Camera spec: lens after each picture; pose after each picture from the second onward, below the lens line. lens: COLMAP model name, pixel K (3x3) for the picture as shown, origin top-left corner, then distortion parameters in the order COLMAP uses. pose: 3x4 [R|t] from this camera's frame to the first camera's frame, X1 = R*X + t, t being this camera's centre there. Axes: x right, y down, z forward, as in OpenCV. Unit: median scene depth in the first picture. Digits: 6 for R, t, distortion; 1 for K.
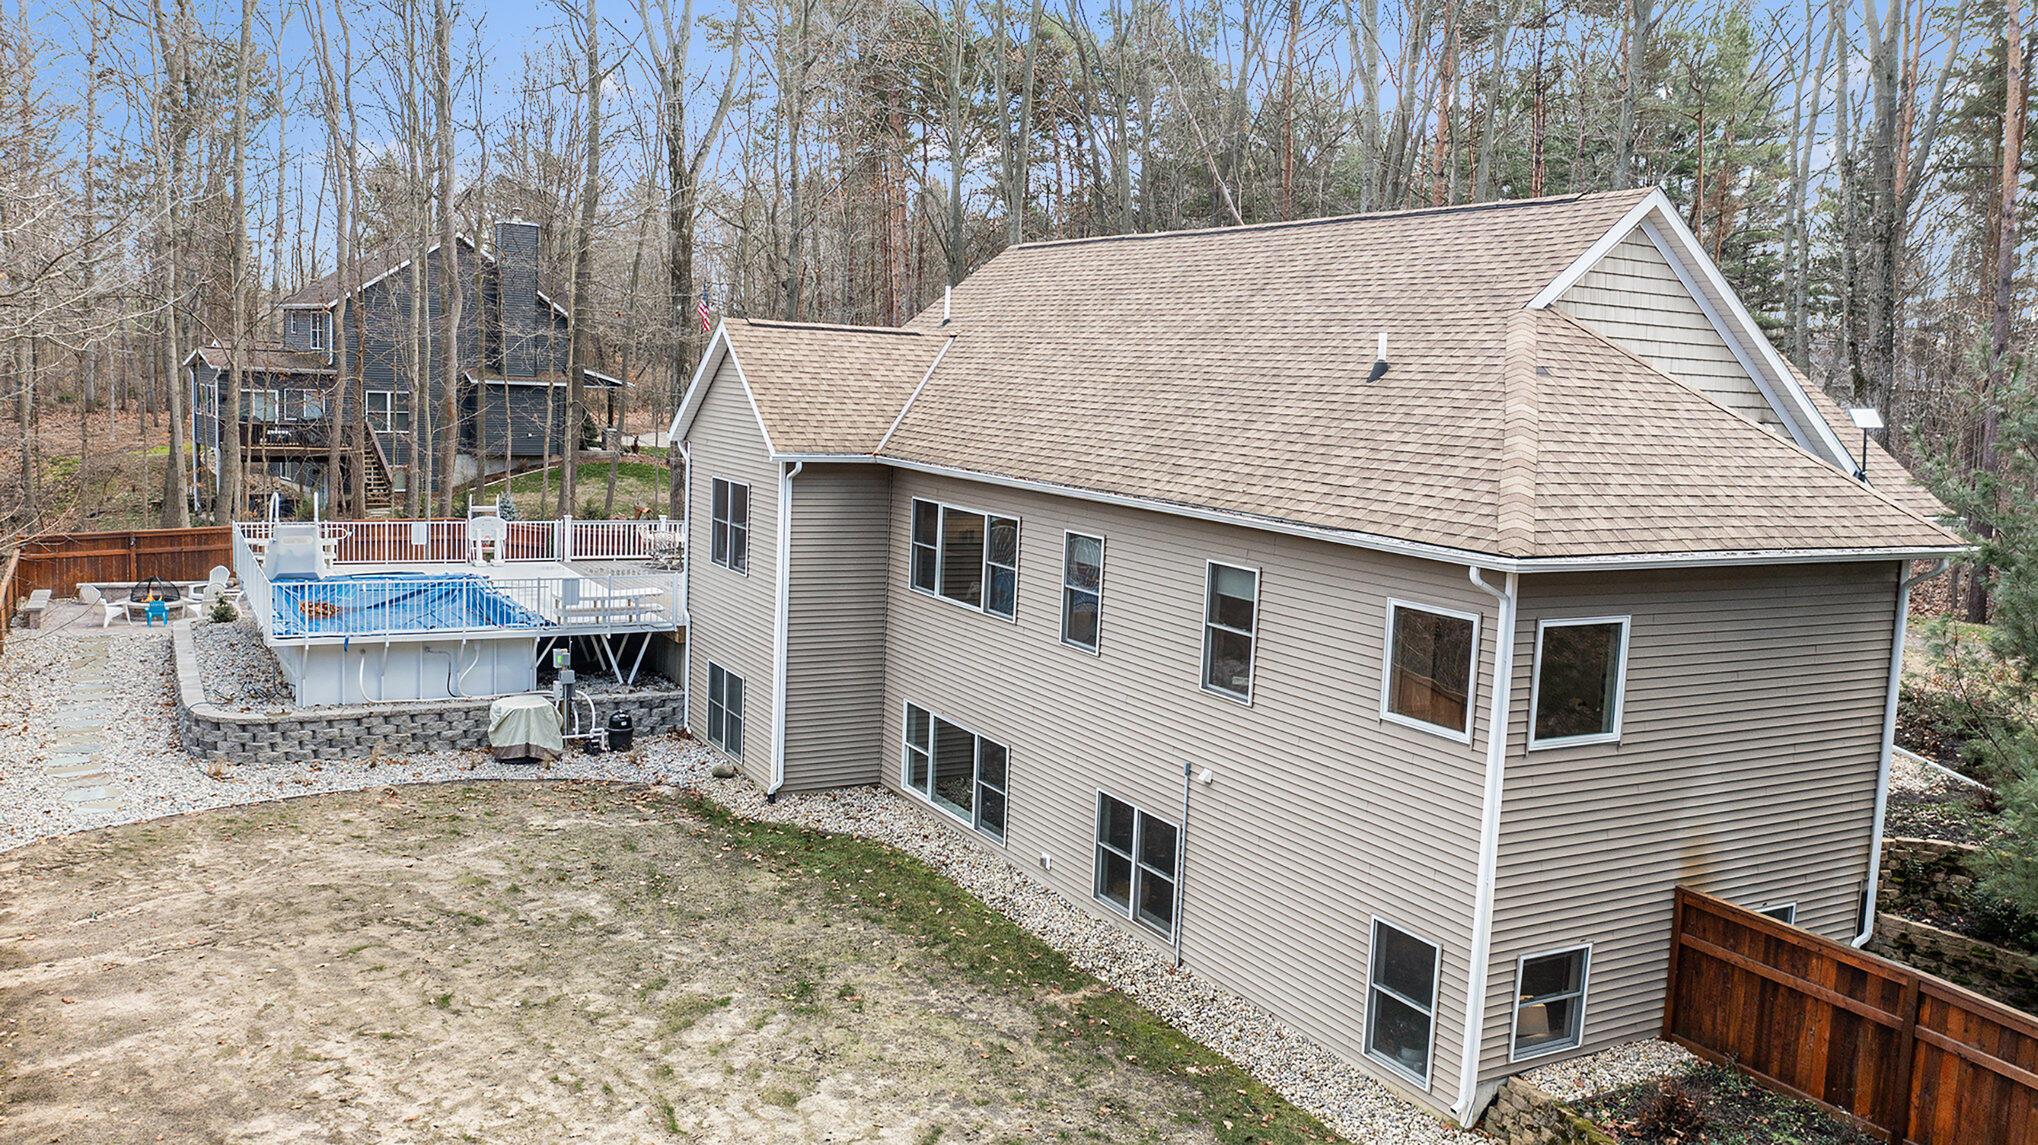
lens RADIAL K [[1586.6, 0, 1017.9], [0, 1586.6, 572.9], [0, 0, 1]] dist [0.001250, 0.000139]
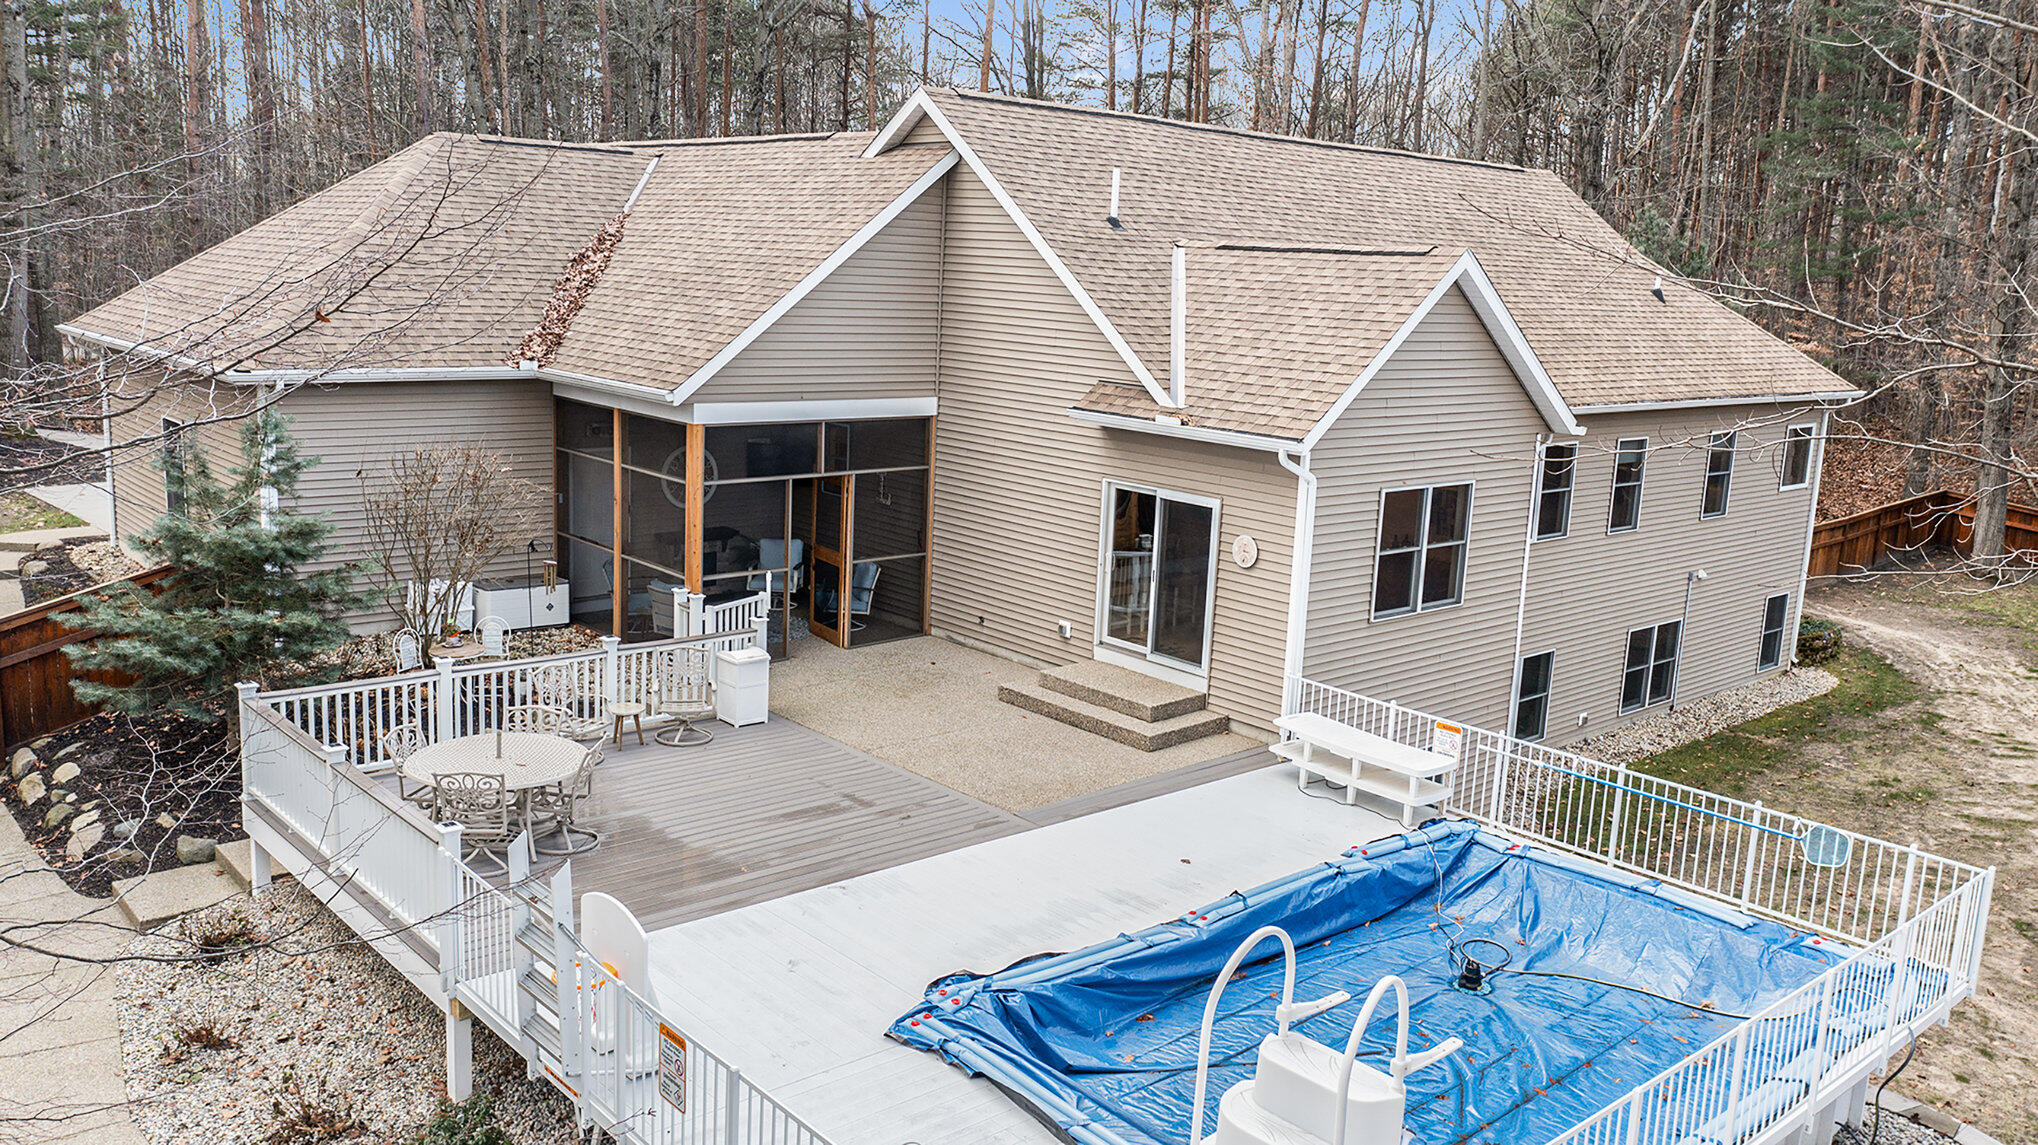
lens RADIAL K [[1586.6, 0, 1016.8], [0, 1586.6, 567.6], [0, 0, 1]] dist [0.001250, 0.000139]
pose [[-0.217522, -0.234653, 0.947429, -1.193393], [0.068148, 0.964652, 0.254565, -0.313972], [-0.973673, 0.119939, -0.193842, 1.957343]]
